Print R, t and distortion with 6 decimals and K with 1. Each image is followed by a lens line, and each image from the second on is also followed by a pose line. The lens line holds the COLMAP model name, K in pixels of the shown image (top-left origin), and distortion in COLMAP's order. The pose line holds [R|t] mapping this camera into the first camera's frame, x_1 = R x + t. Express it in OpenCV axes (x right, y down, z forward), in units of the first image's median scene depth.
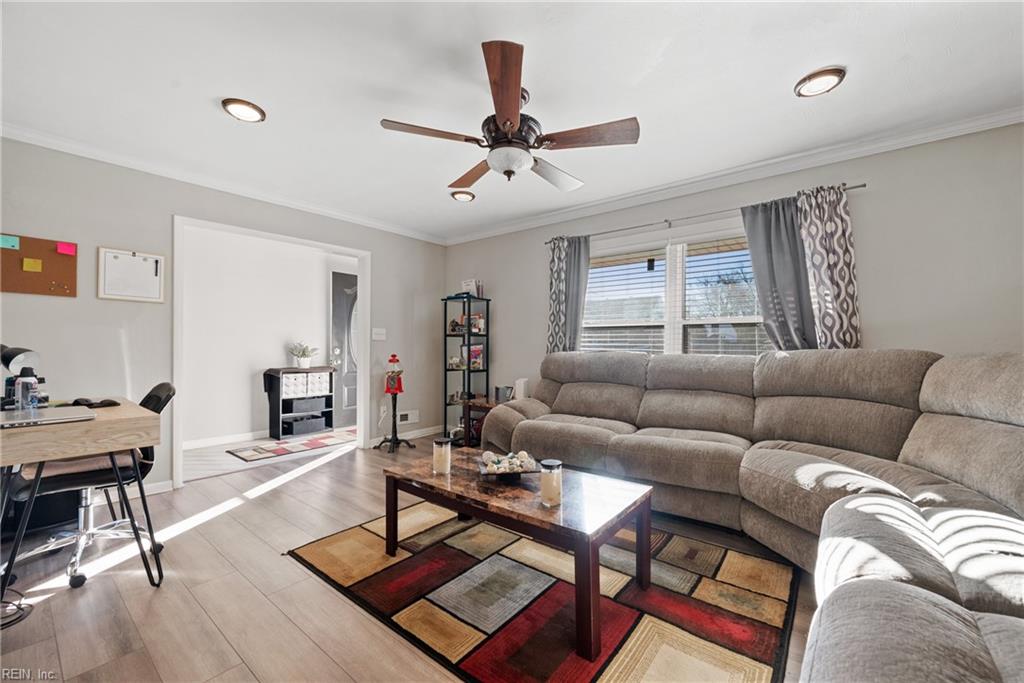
lens RADIAL K [[407.1, 0, 514.7], [0, 407.1, 341.6], [0, 0, 1]] dist [0.001423, -0.000834]
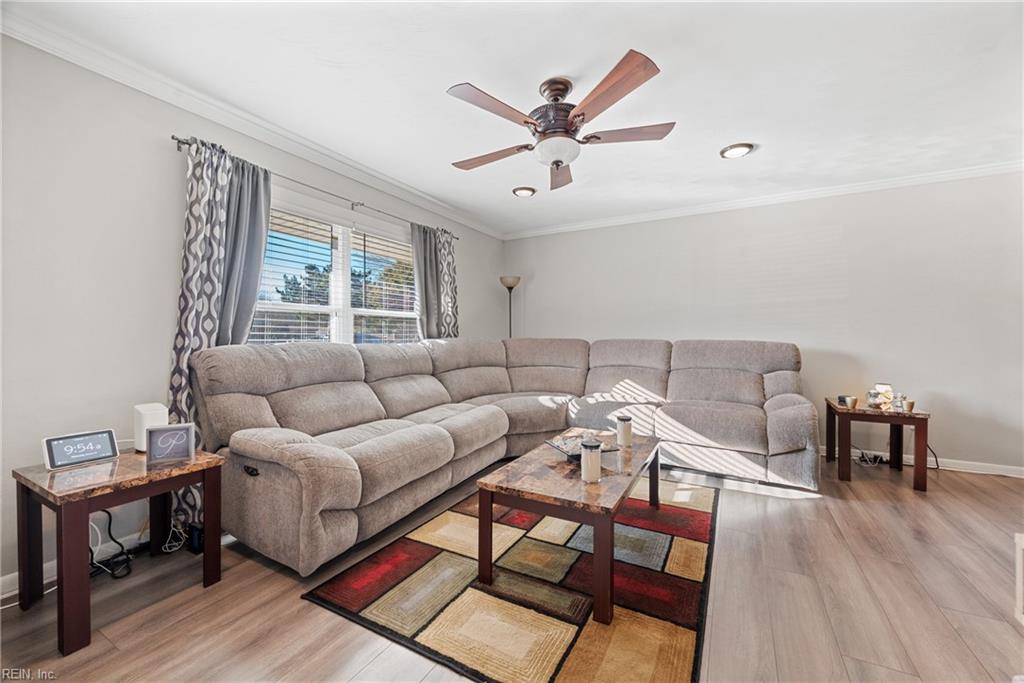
lens RADIAL K [[407.1, 0, 514.0], [0, 407.1, 340.5], [0, 0, 1]] dist [0.001423, -0.000834]
pose [[-0.172672, -0.003074, 0.984975, -0.730803], [0.000736, 0.999994, 0.003249, 0.021922], [-0.984979, 0.001286, -0.172669, 0.956240]]
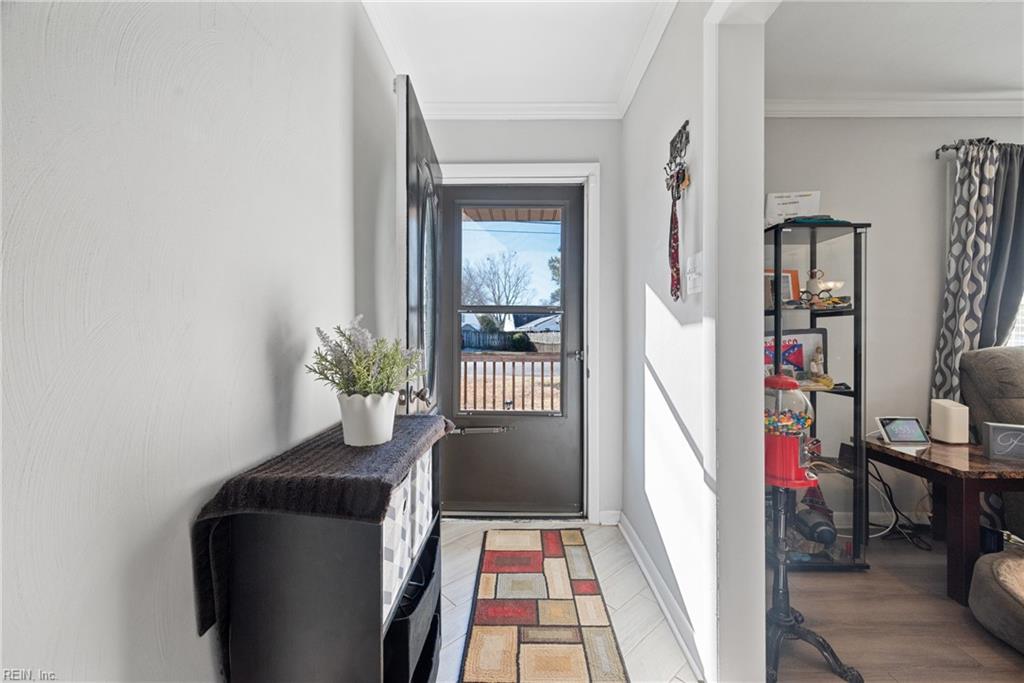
lens RADIAL K [[407.1, 0, 514.8], [0, 407.1, 337.3], [0, 0, 1]] dist [0.001423, -0.000834]
pose [[0.792008, -0.000159, 0.610511, -1.016070], [-0.002785, 0.999989, 0.003873, 0.016337], [-0.610505, -0.004768, 0.791998, 1.321981]]
